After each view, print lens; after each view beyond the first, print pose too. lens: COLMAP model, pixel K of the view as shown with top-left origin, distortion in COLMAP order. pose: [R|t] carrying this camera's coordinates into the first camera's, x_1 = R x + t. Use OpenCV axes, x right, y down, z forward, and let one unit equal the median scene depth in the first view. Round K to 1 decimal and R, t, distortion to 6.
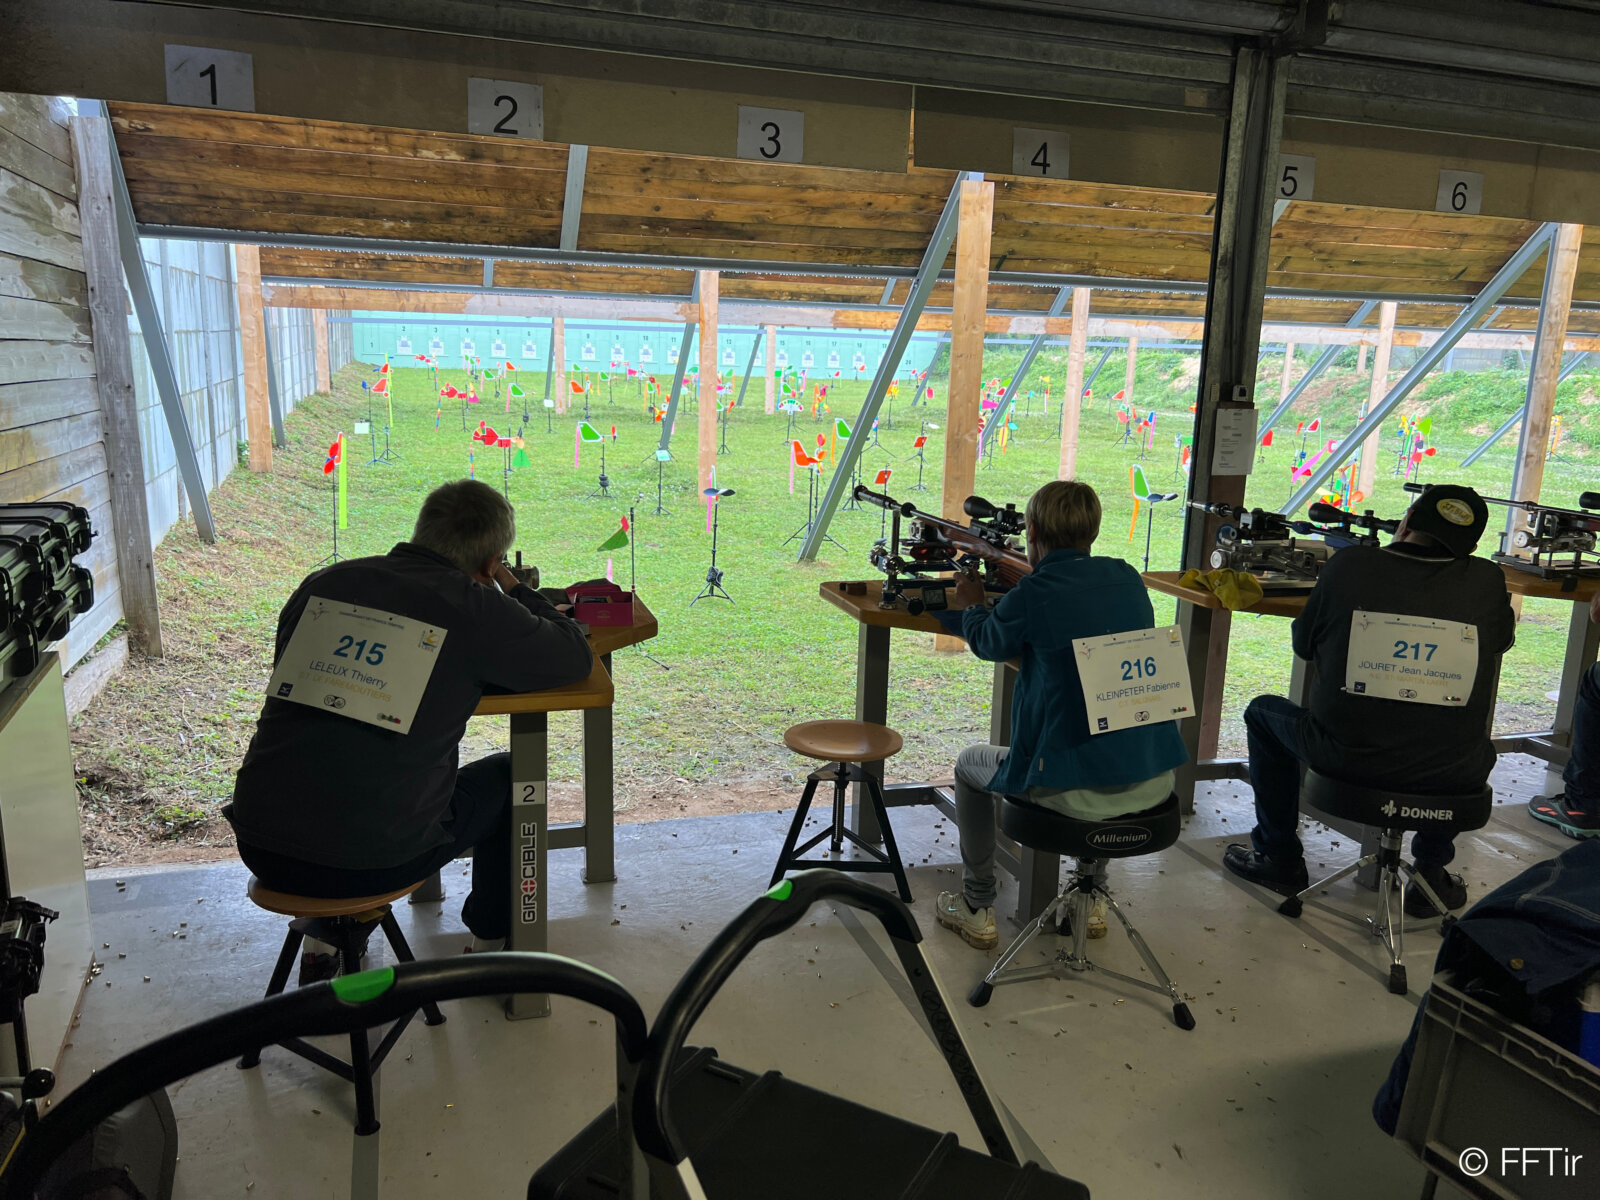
lens RADIAL K [[1225.6, 0, 779.7], [0, 1225.6, 603.5], [0, 0, 1]] dist [0.047050, -0.054589]
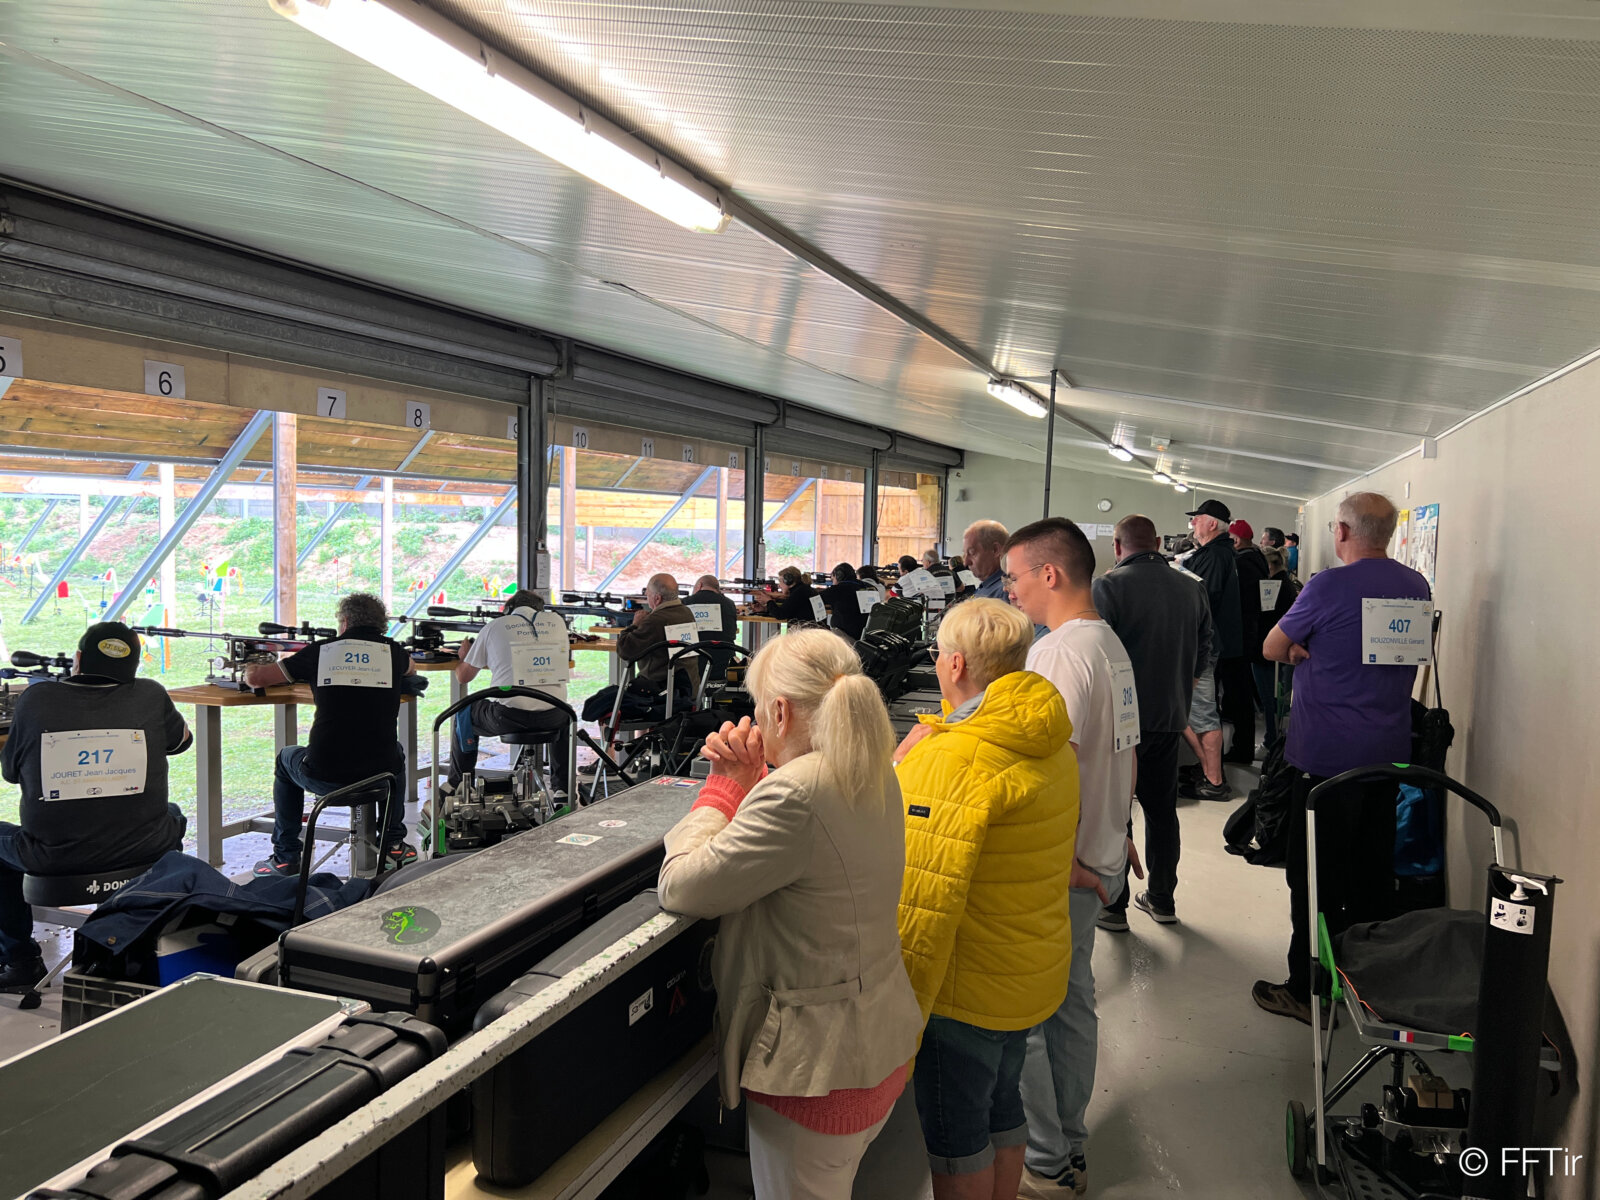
lens RADIAL K [[1225.6, 0, 822.9], [0, 1225.6, 595.3], [0, 0, 1]] dist [0.047050, -0.054589]
pose [[0.613659, -0.064114, 0.786964, -0.008909], [0.158287, 0.986454, -0.043063, 0.022010], [-0.773542, 0.150992, 0.615494, -0.185030]]
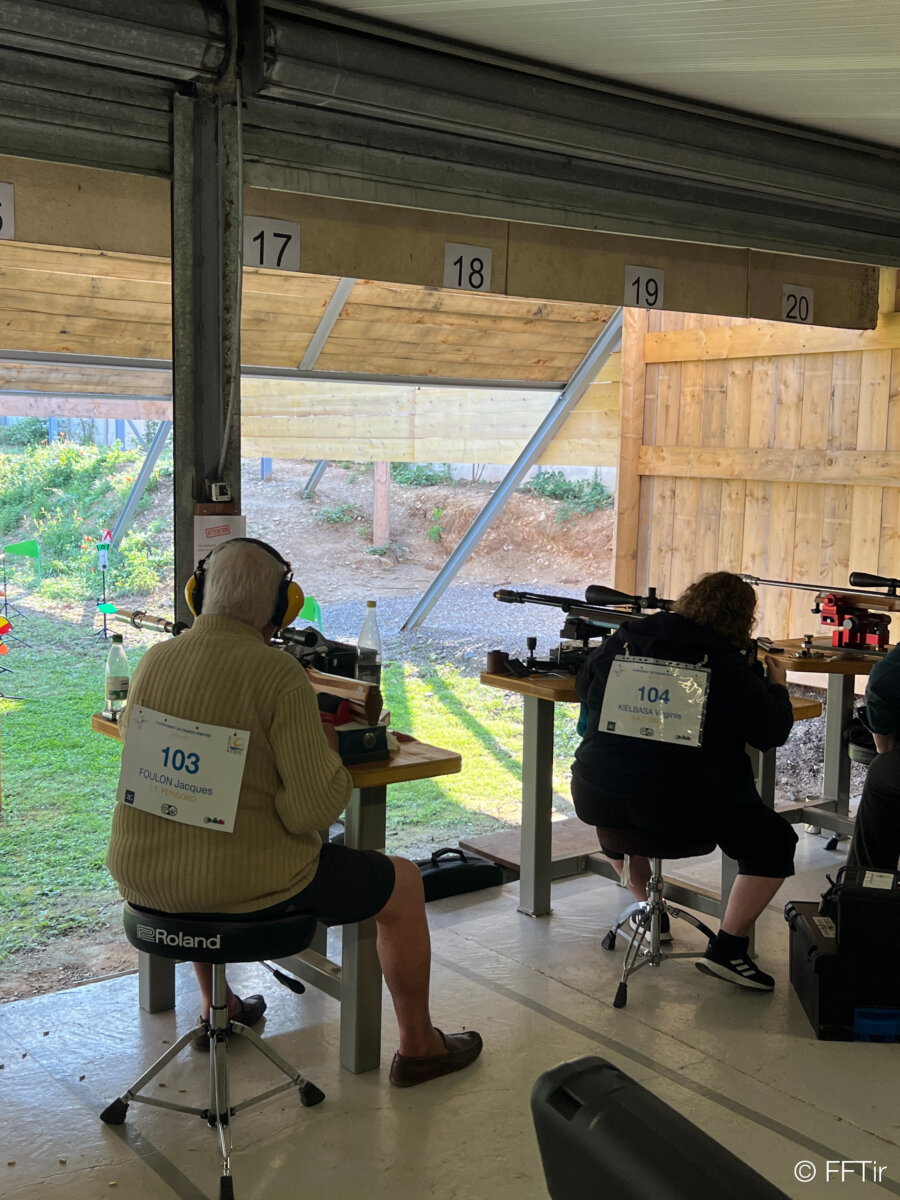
lens RADIAL K [[1381.7, 0, 433.3], [0, 1381.7, 608.5], [0, 0, 1]] dist [0.044407, 0.000000]
pose [[0.949435, -0.049694, 0.310007, 2.257330], [0.075184, 0.994652, -0.070817, -0.088175], [-0.304830, 0.090544, 0.948093, 0.739497]]
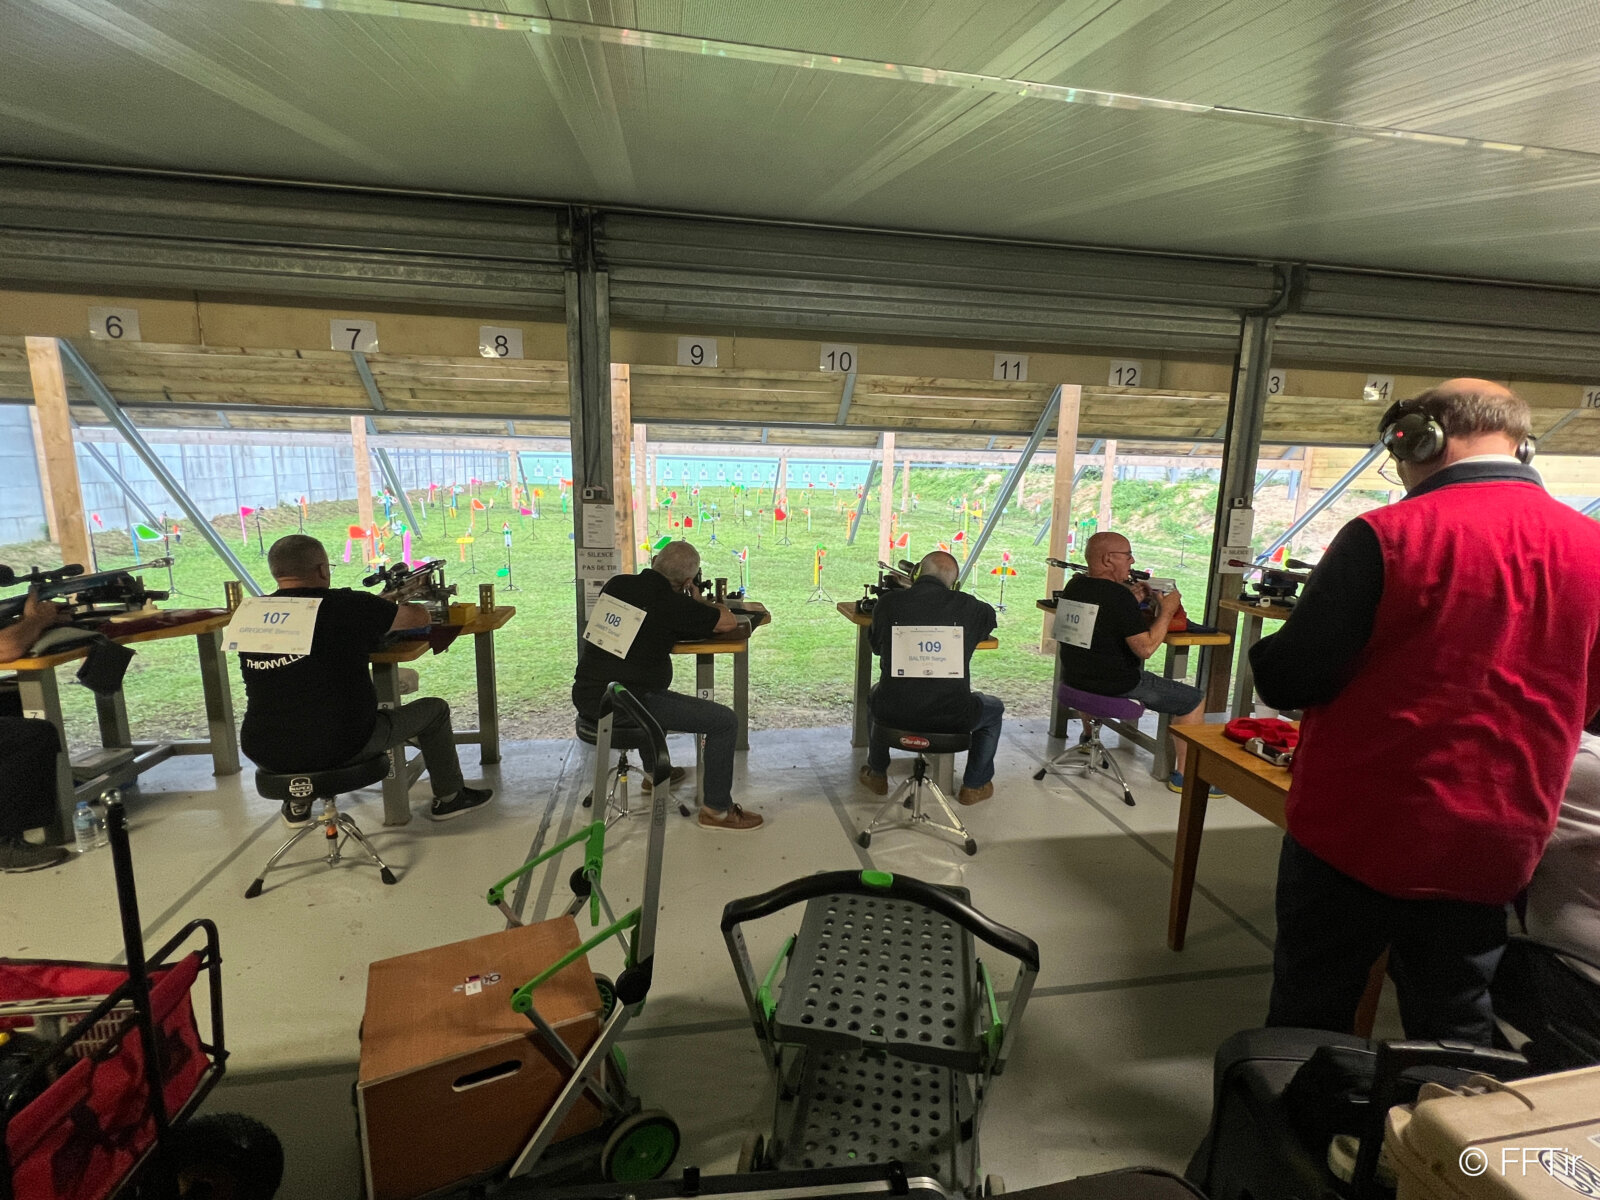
lens RADIAL K [[742.4, 0, 807.9], [0, 742.4, 607.6], [0, 0, 1]] dist [-0.008183, 0.001452]
pose [[0.990643, 0.015302, -0.135619, 1.359150], [-0.018731, 0.999535, -0.024046, -0.038871], [0.135188, 0.026361, 0.990469, 0.362025]]
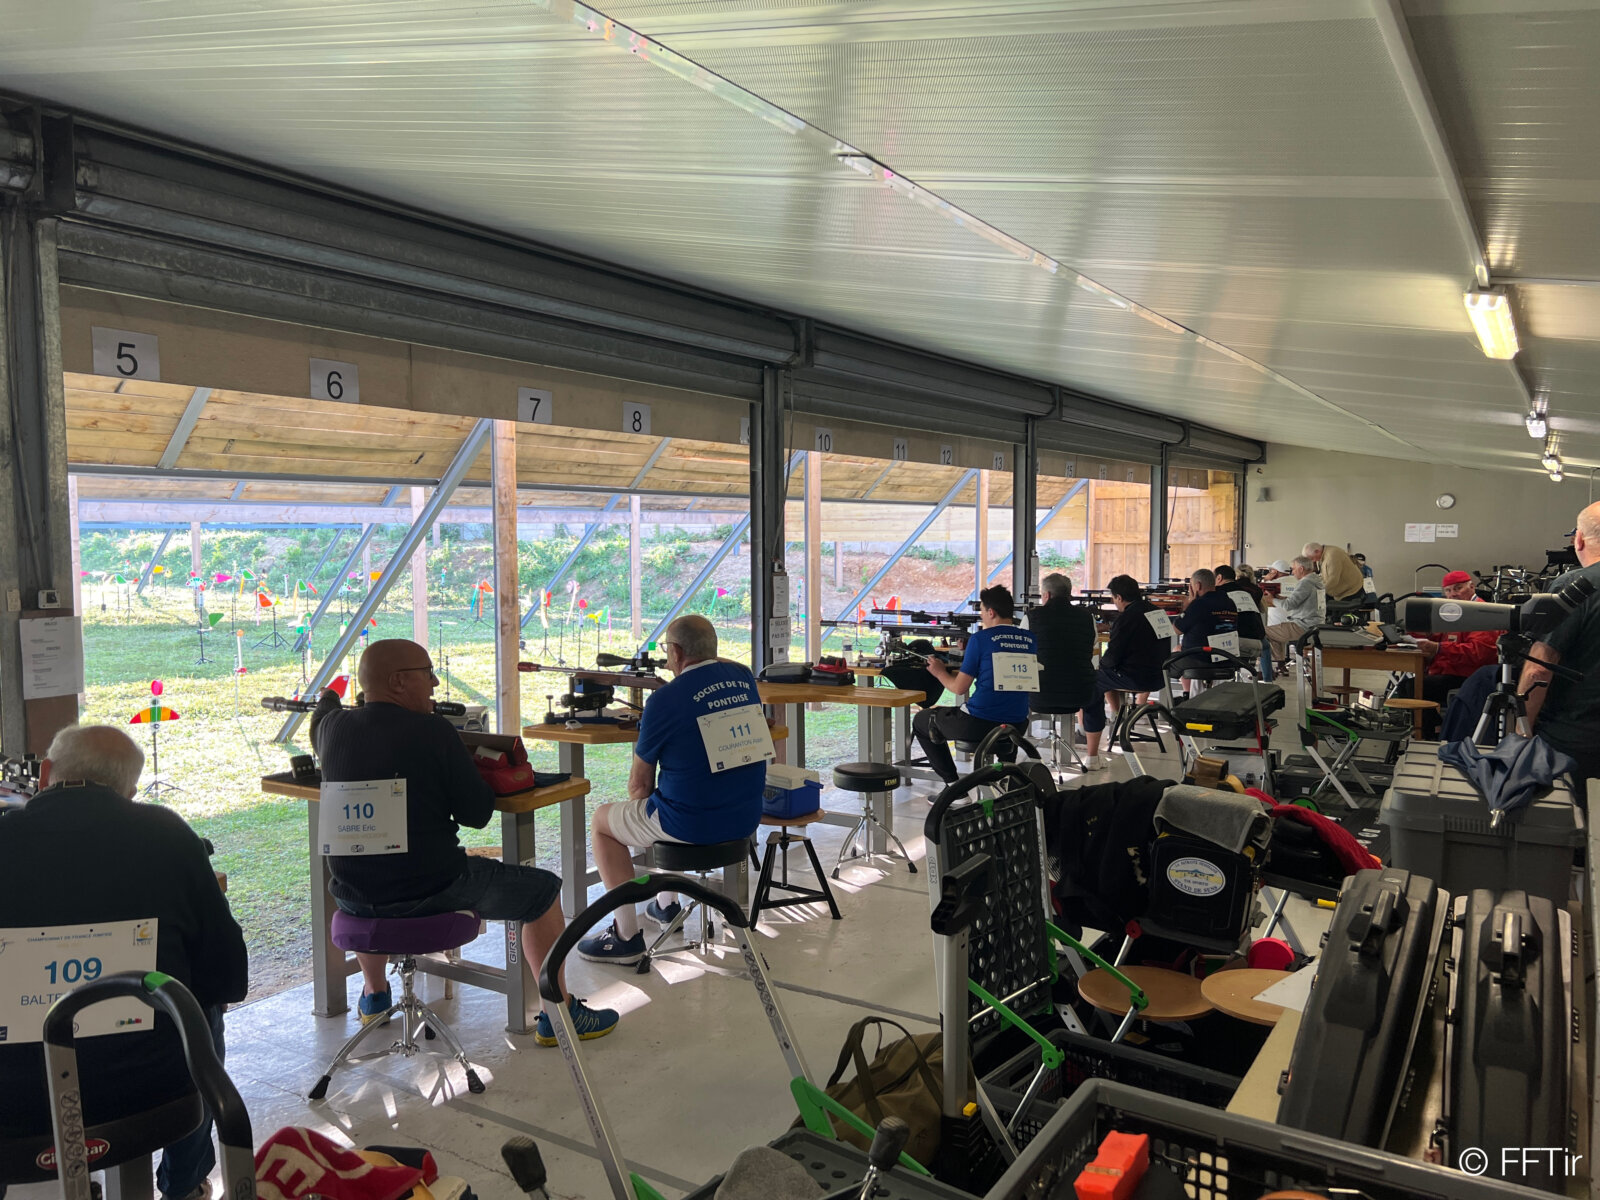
lens RADIAL K [[1225.6, 0, 796.1], [0, 1225.6, 600.3], [0, 0, 1]] dist [0.047050, -0.054589]
pose [[0.773729, -0.069480, 0.629695, 0.200852], [0.157503, 0.983856, -0.084972, -0.015955], [-0.613626, 0.164924, 0.772181, 0.035771]]
